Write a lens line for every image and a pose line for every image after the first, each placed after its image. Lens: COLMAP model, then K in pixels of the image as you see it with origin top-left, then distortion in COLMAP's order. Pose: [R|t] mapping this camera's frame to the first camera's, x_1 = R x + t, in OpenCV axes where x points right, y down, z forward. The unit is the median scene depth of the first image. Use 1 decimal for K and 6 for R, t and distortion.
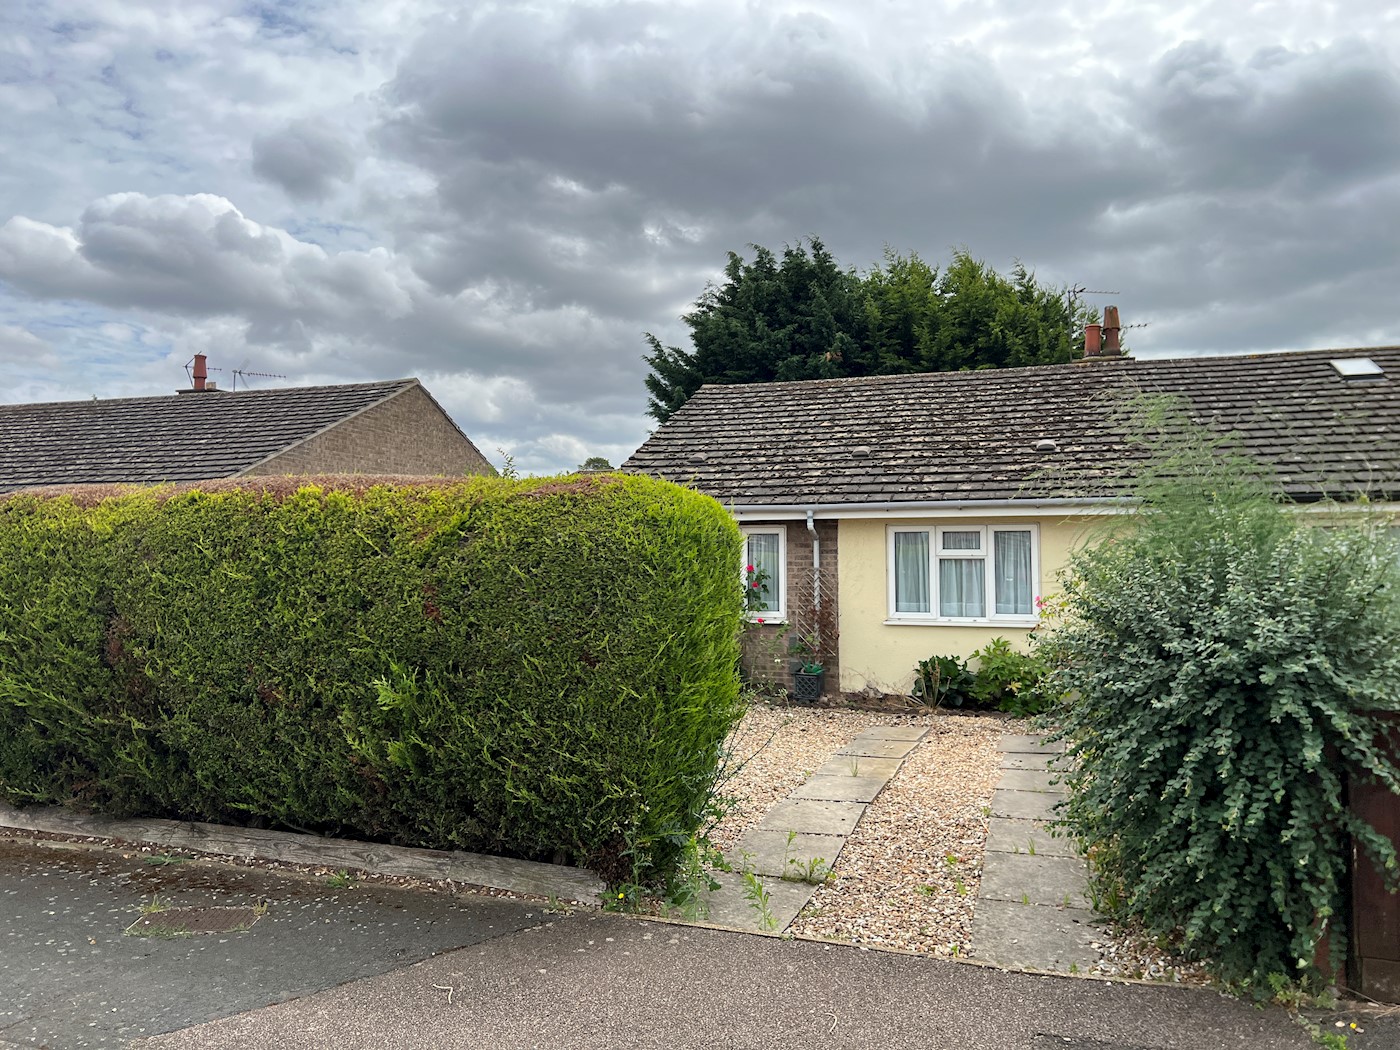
lens RADIAL K [[1082.3, 0, 676.3], [0, 1082.3, 509.9], [0, 0, 1]] dist [0.053539, -0.032202]
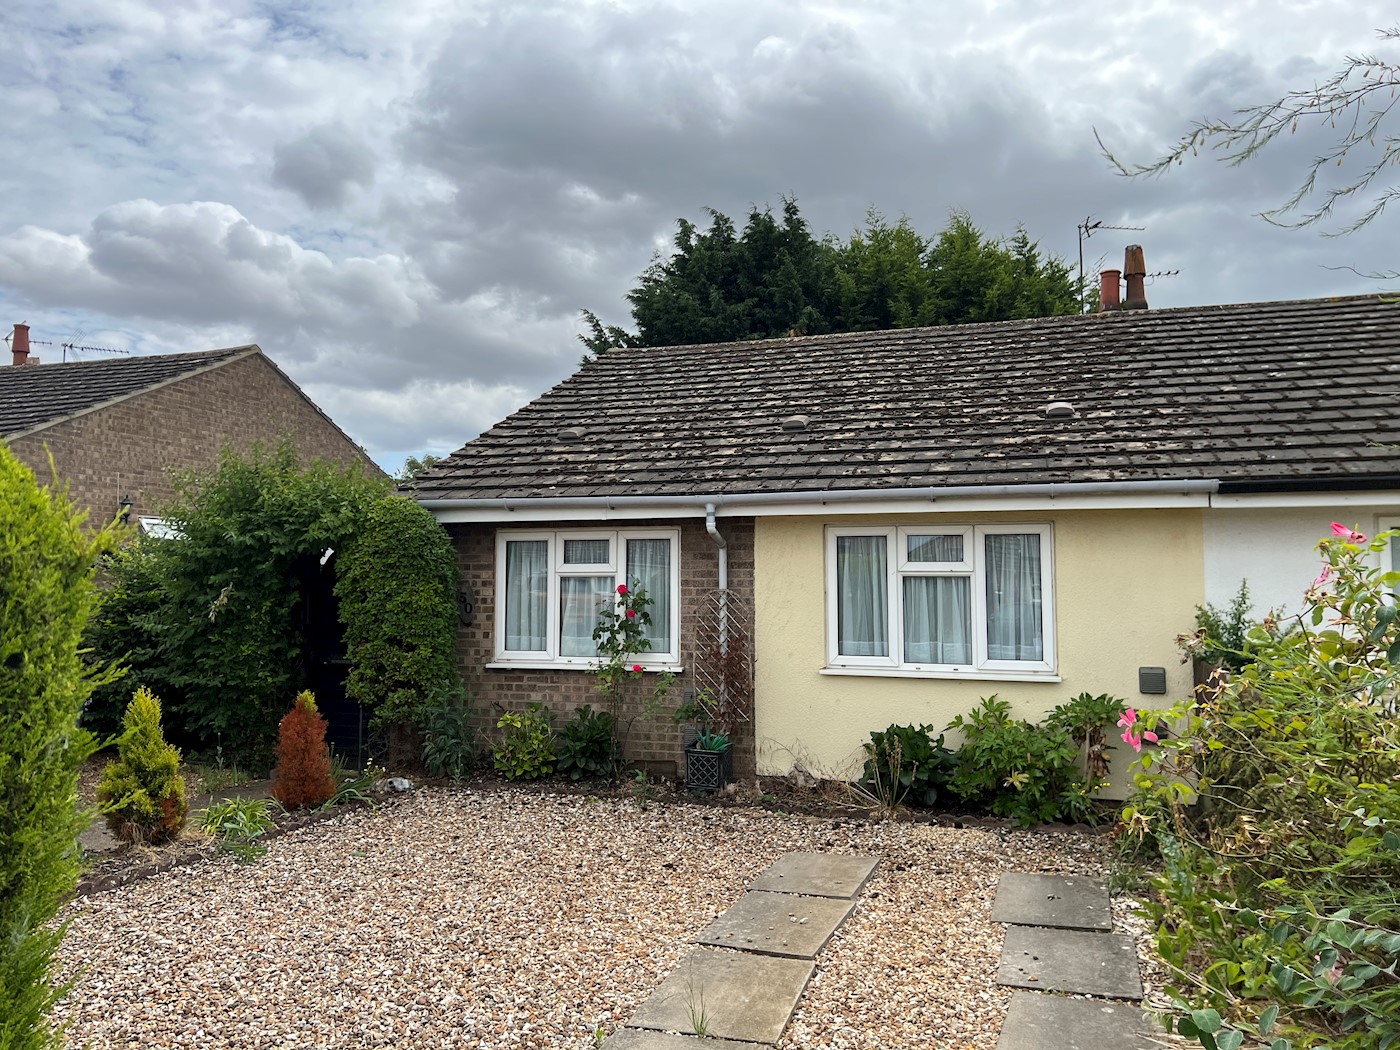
lens RADIAL K [[1082.3, 0, 679.0], [0, 1082.3, 508.5], [0, 0, 1]] dist [0.053539, -0.032202]
pose [[0.999942, 0.000120, 0.010748, 0.087274], [-0.000003, 0.999940, -0.010944, 0.009654], [-0.010749, 0.010943, 0.999882, 0.298747]]
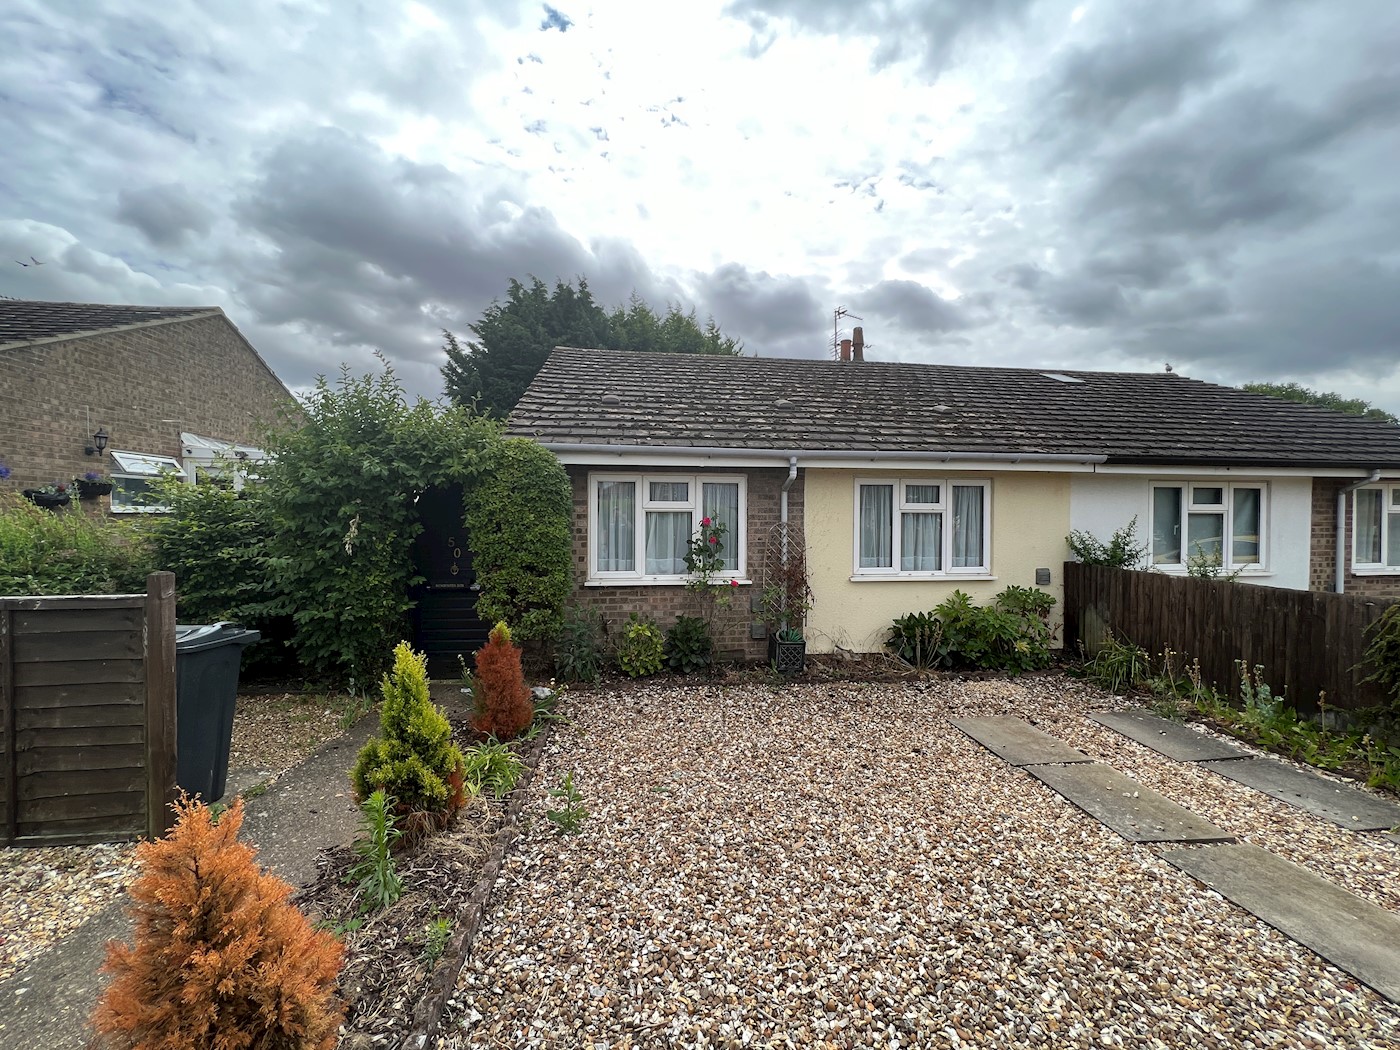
lens RADIAL K [[556.8, 0, 690.6], [0, 556.8, 519.6], [0, 0, 1]] dist [-0.003431, -0.001261]
pose [[0.891035, 0.001161, 0.453933, -0.140969], [-0.031625, 0.997726, 0.059526, 0.024222], [-0.452832, -0.067395, 0.889045, 0.569249]]
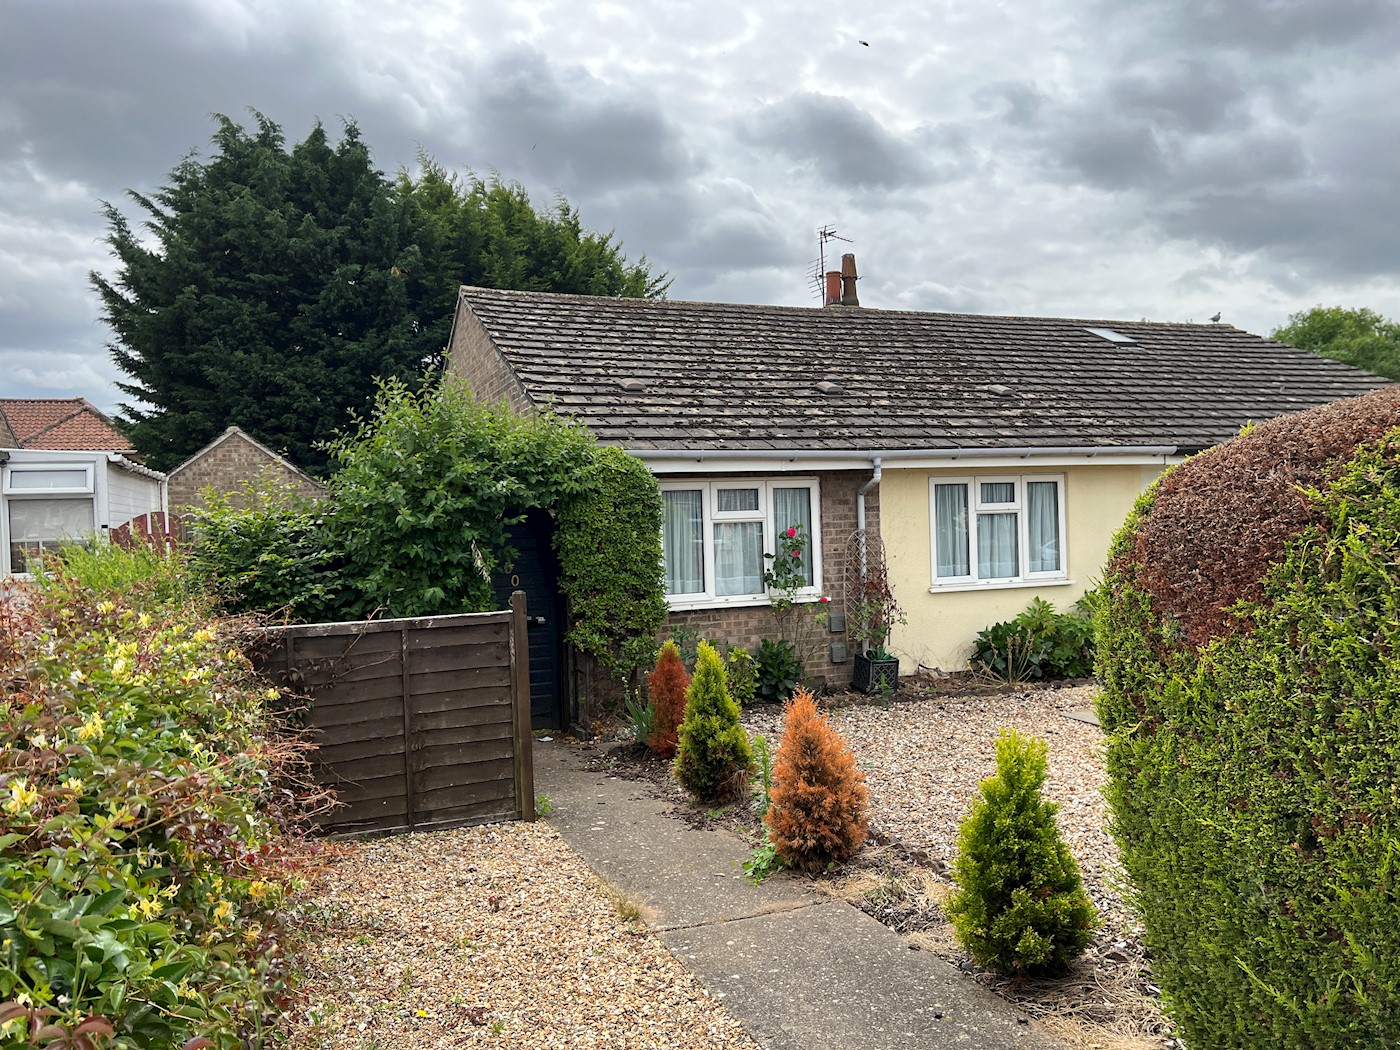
lens RADIAL K [[1082.3, 0, 690.9], [0, 1082.3, 510.0], [0, 0, 1]] dist [0.053539, -0.032202]
pose [[0.751411, -0.021316, 0.659490, -0.460725], [-0.007897, 0.999116, 0.041291, 0.006274], [-0.659787, -0.036234, 0.750578, 0.437856]]
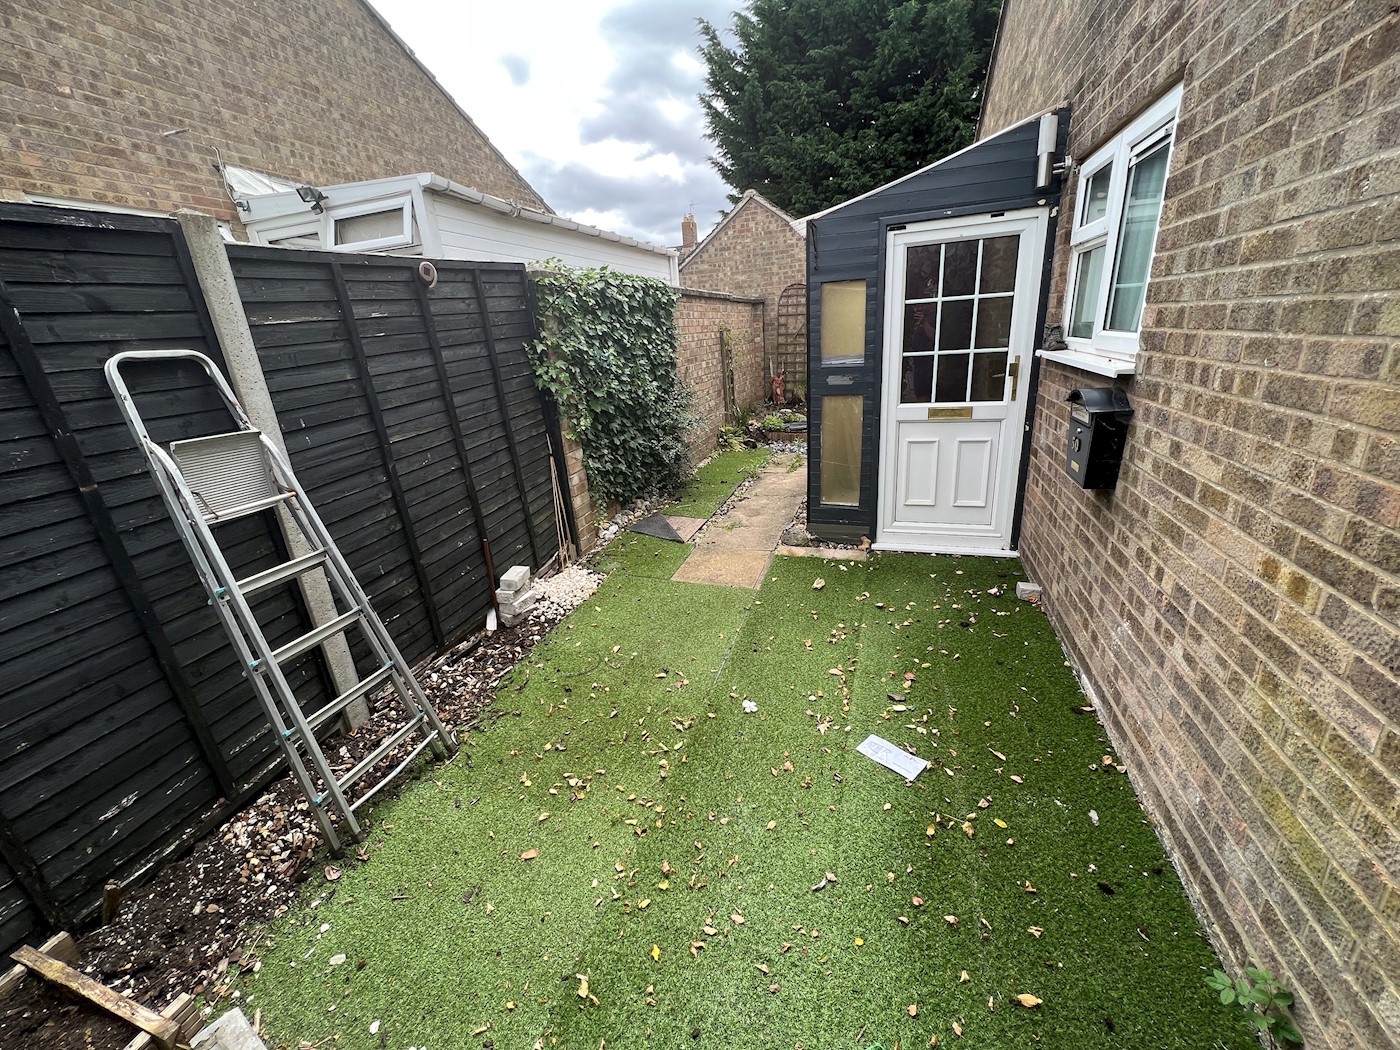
lens RADIAL K [[556.8, 0, 698.0], [0, 556.8, 492.3], [0, 0, 1]] dist [-0.003431, -0.001261]
pose [[0.997530, -0.068112, 0.017165, -0.128766], [0.058369, 0.939739, 0.336874, 0.062468], [-0.039076, -0.335040, 0.941393, 1.045347]]
